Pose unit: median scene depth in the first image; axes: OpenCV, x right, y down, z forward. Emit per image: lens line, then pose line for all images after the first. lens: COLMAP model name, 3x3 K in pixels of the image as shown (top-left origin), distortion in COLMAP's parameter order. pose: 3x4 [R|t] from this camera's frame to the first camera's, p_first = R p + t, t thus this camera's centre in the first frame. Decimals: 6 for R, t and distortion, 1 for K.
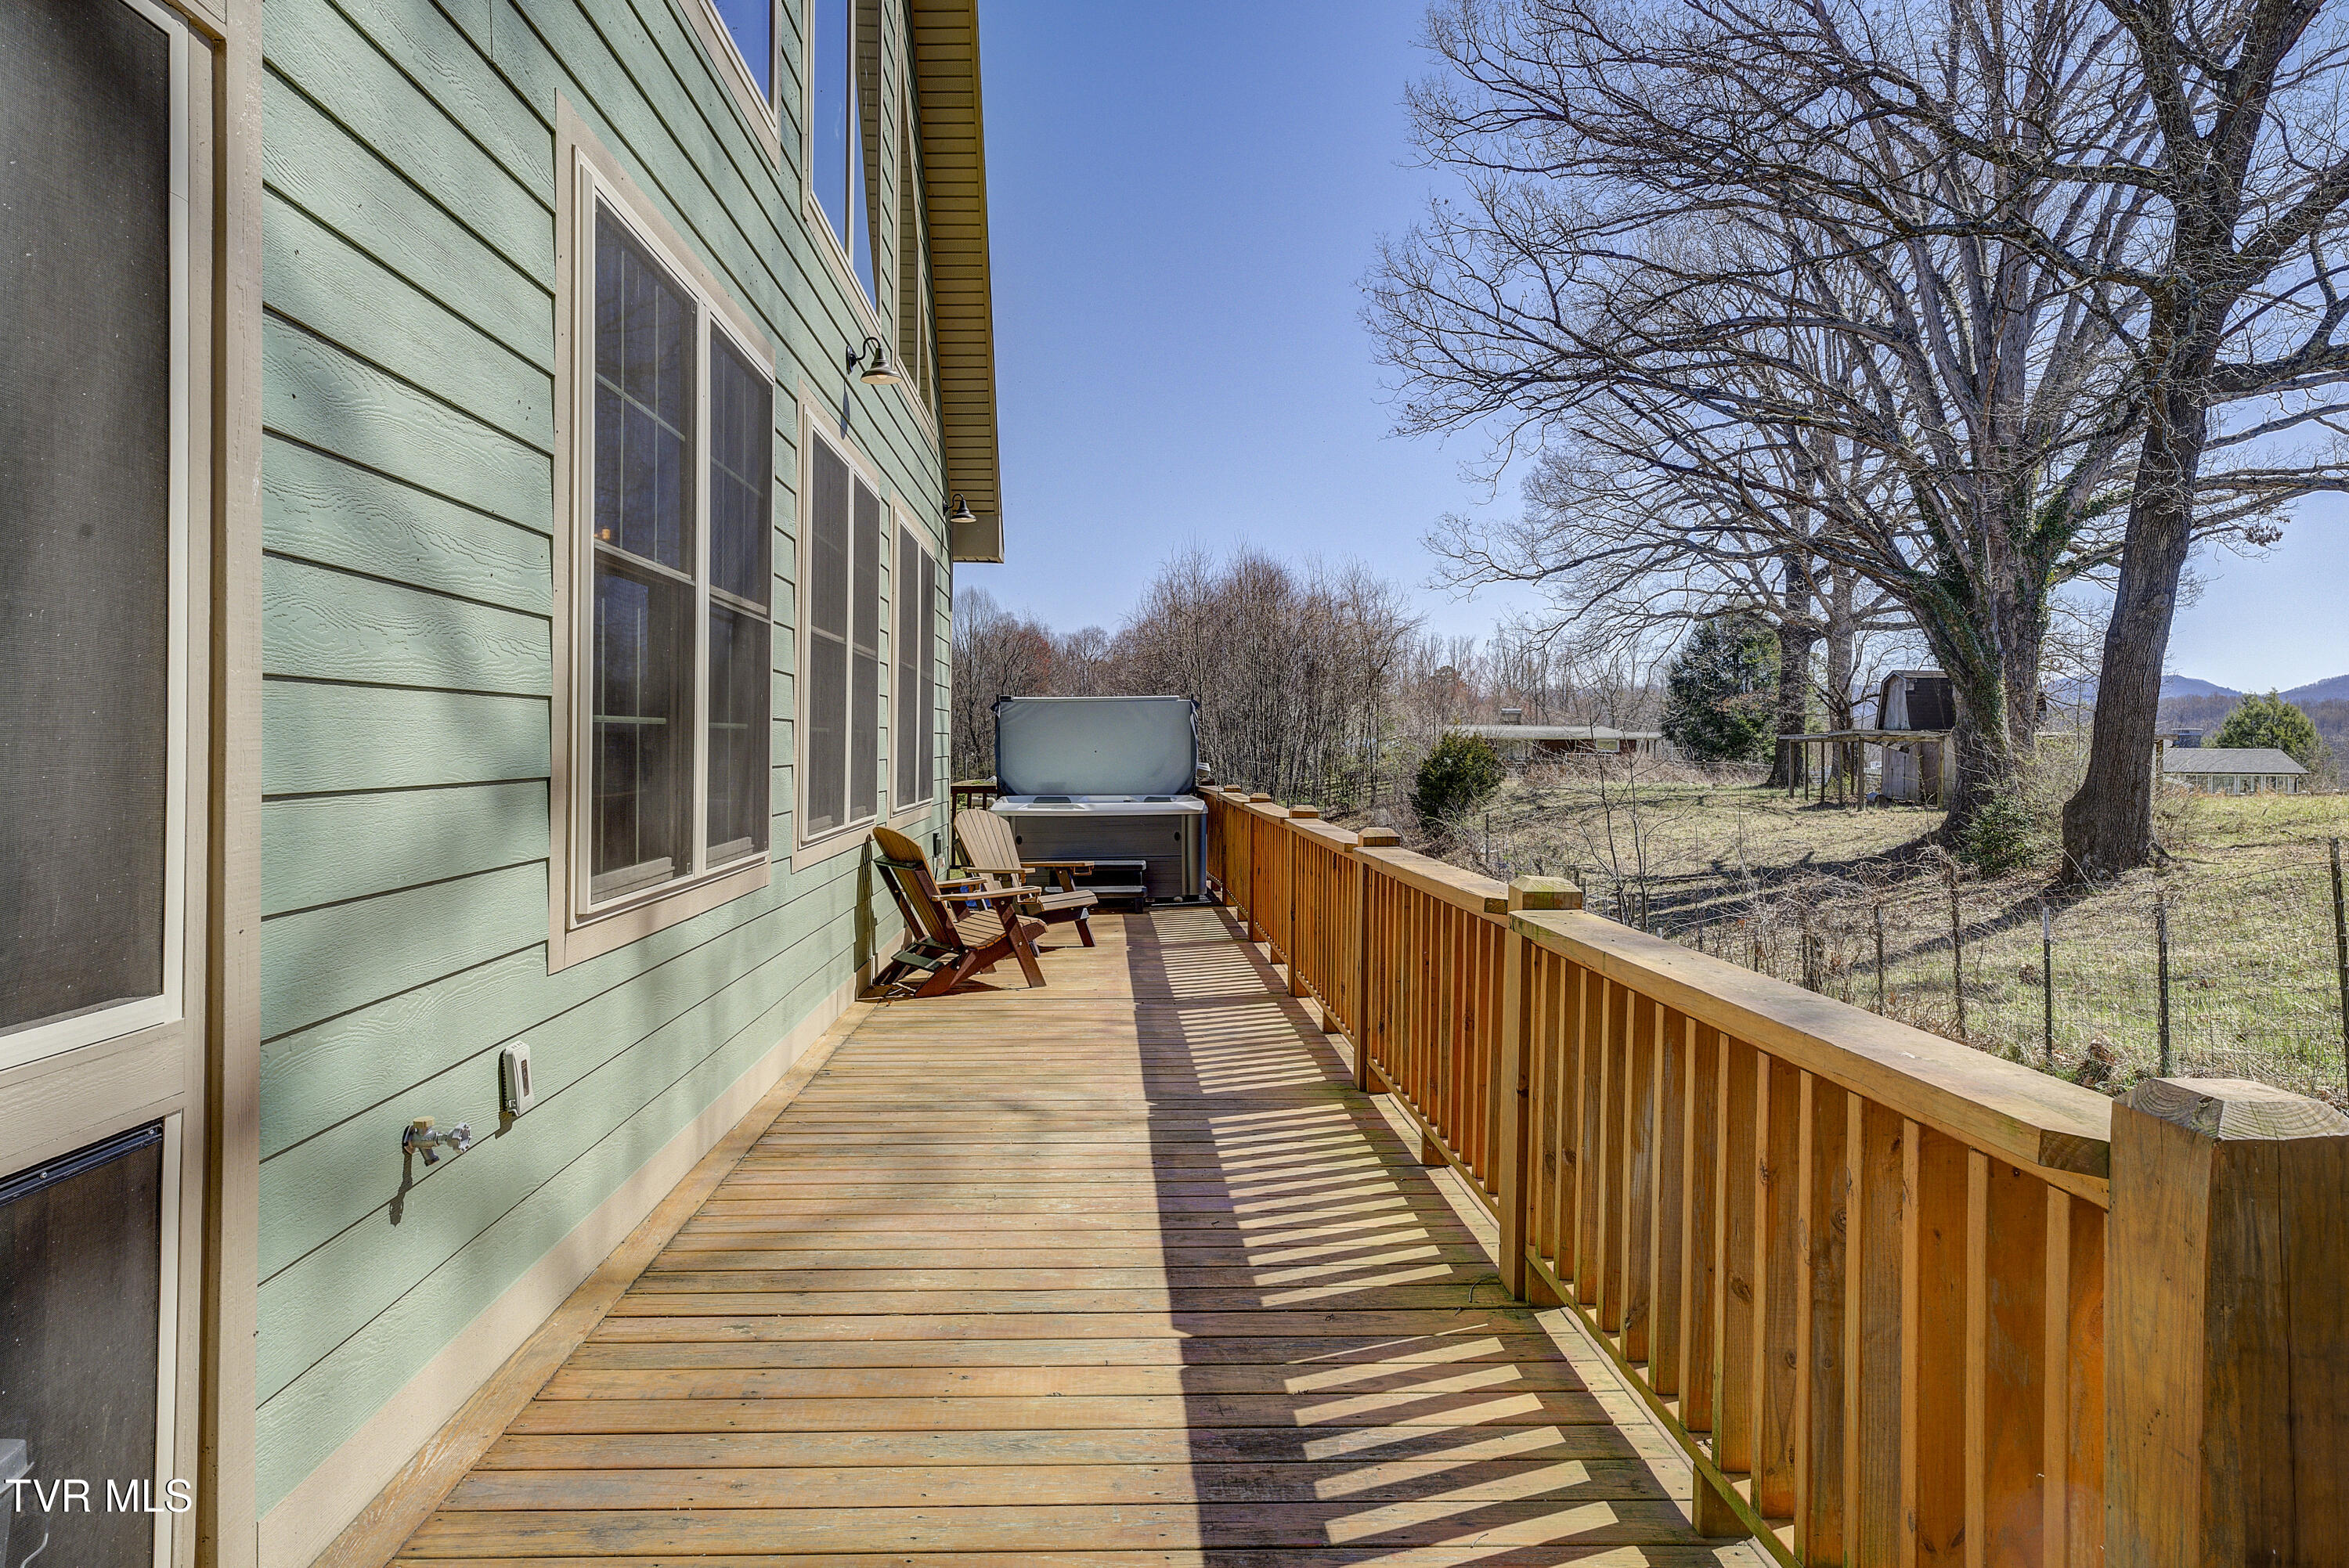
lens RADIAL K [[1491.1, 0, 1178.0], [0, 1491.1, 760.5], [0, 0, 1]] dist [0.049852, -0.002038]
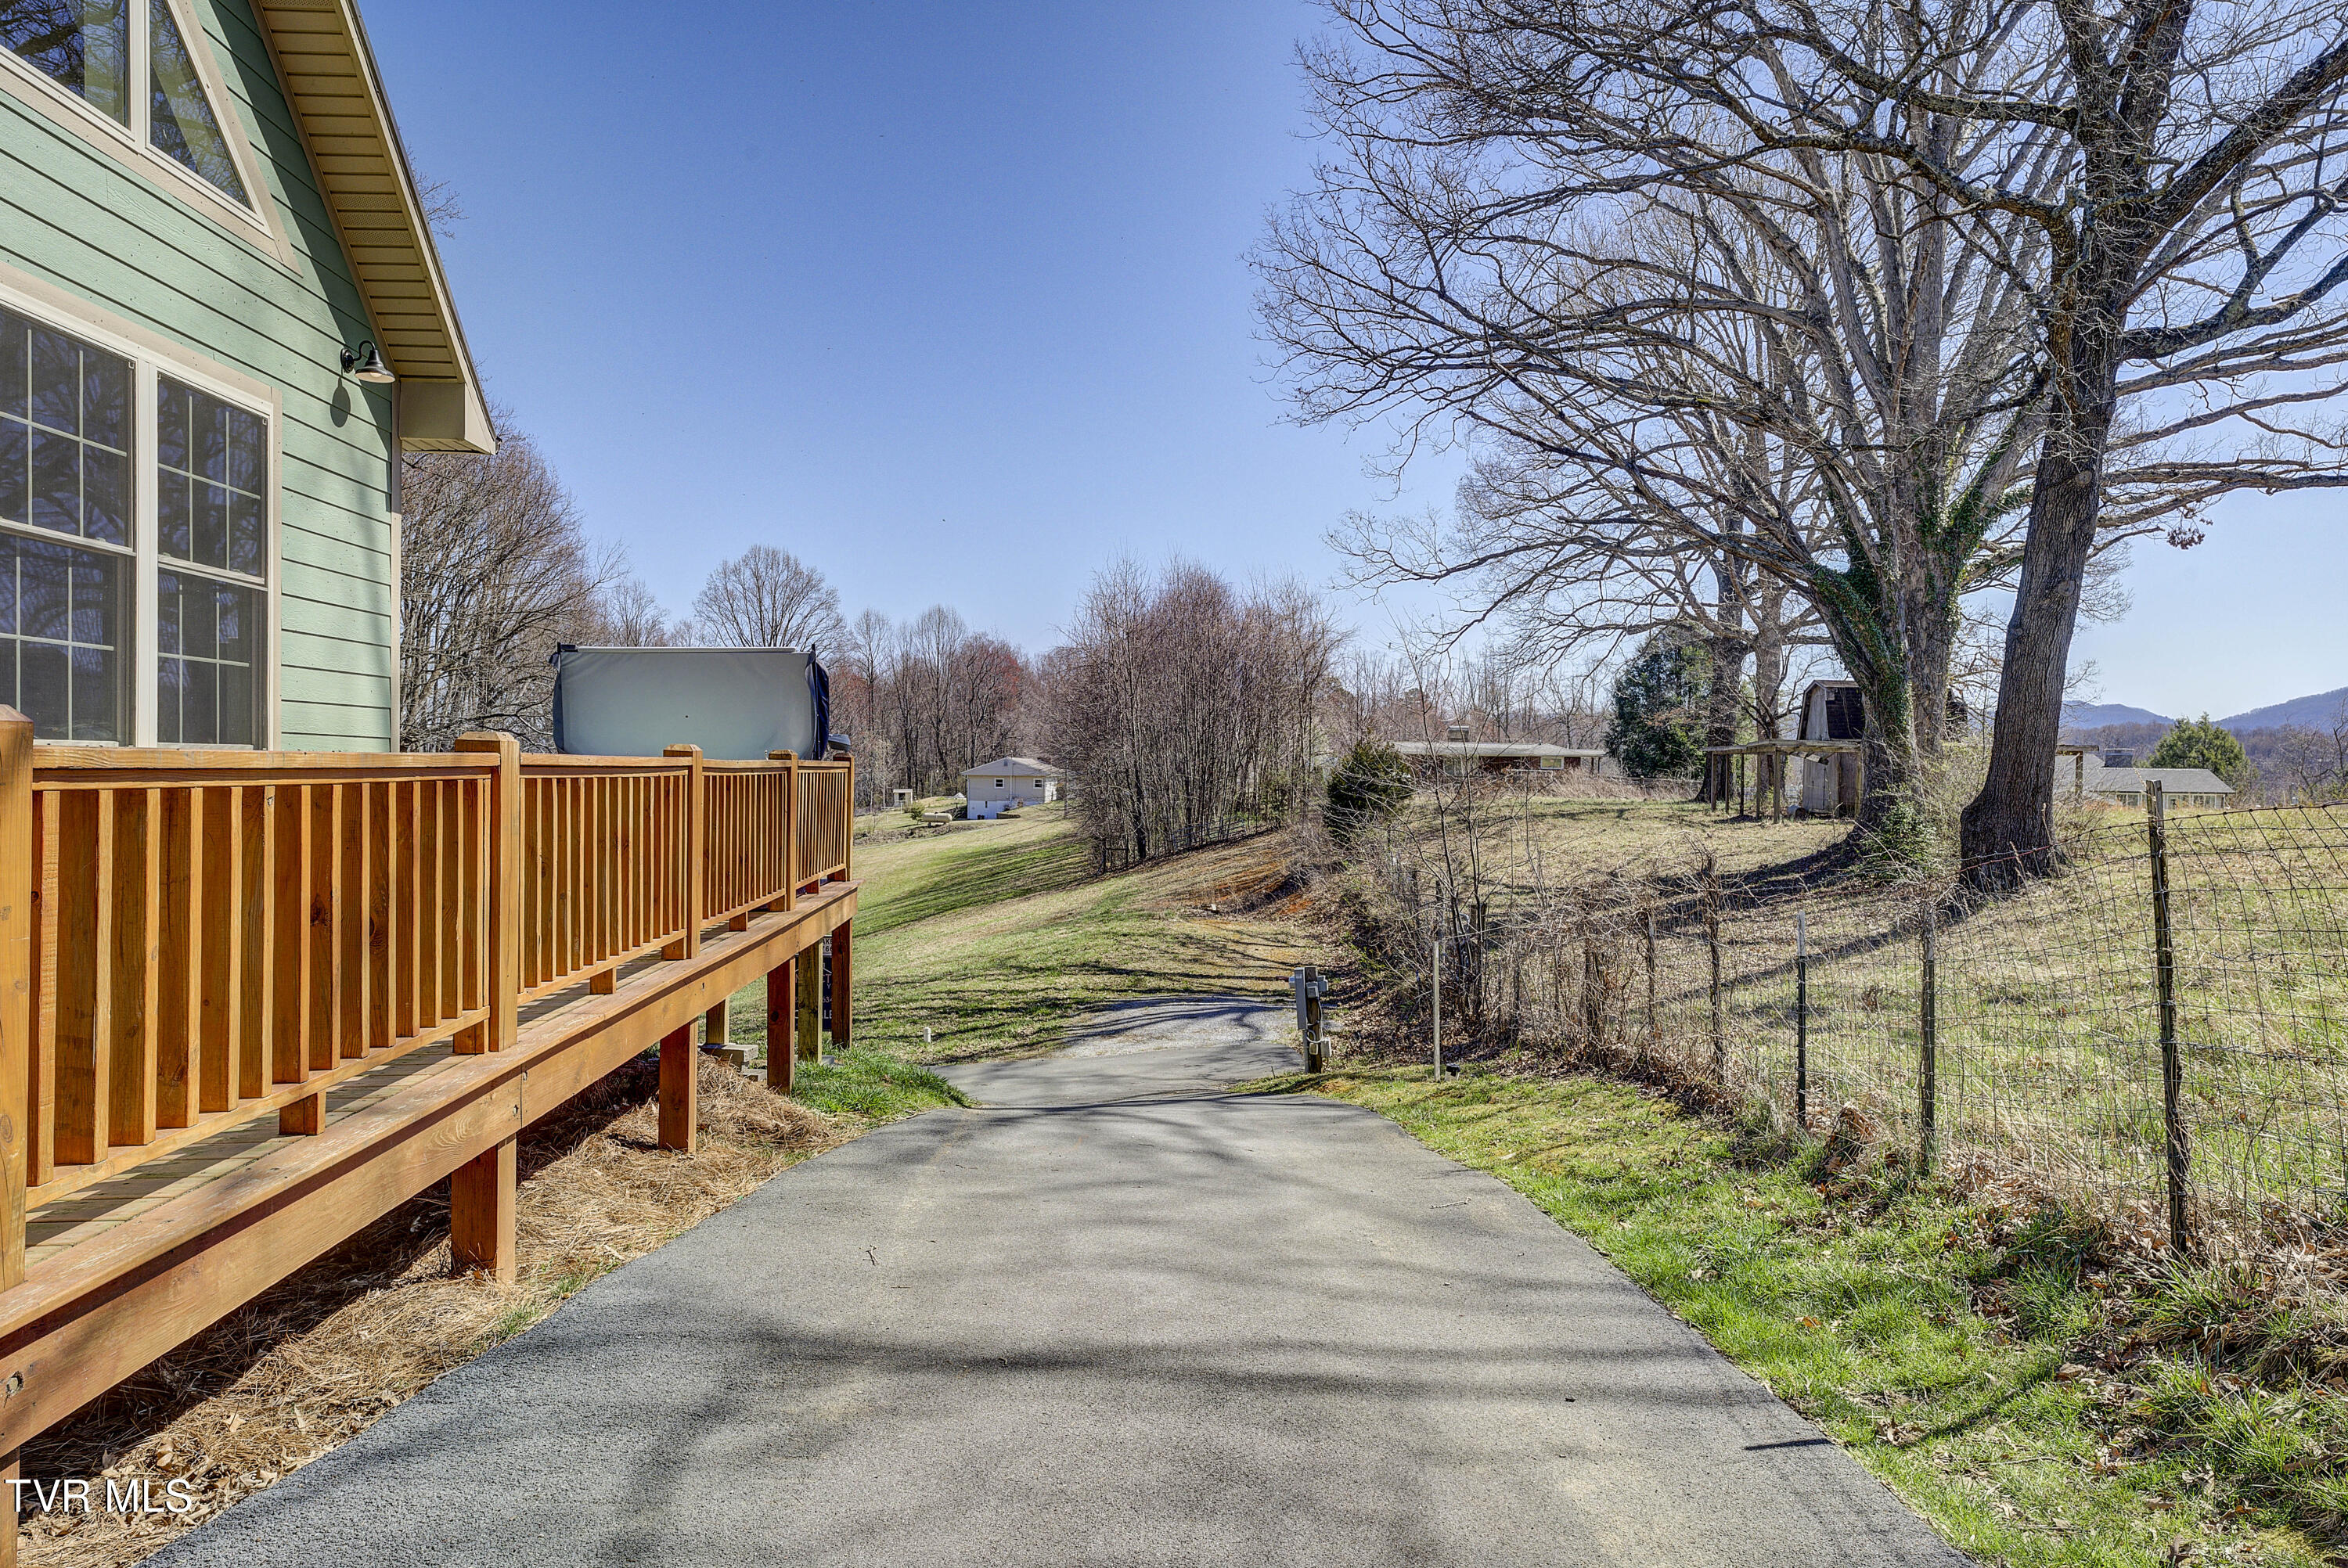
lens RADIAL K [[1445.7, 0, 1195.9], [0, 1445.7, 805.4], [0, 0, 1]] dist [0.046167, -0.000142]
pose [[0.999759, 0.004489, 0.021475, 0.068684], [-0.004846, 0.999850, 0.016603, 0.009332], [-0.021397, -0.016703, 0.999632, 0.081494]]
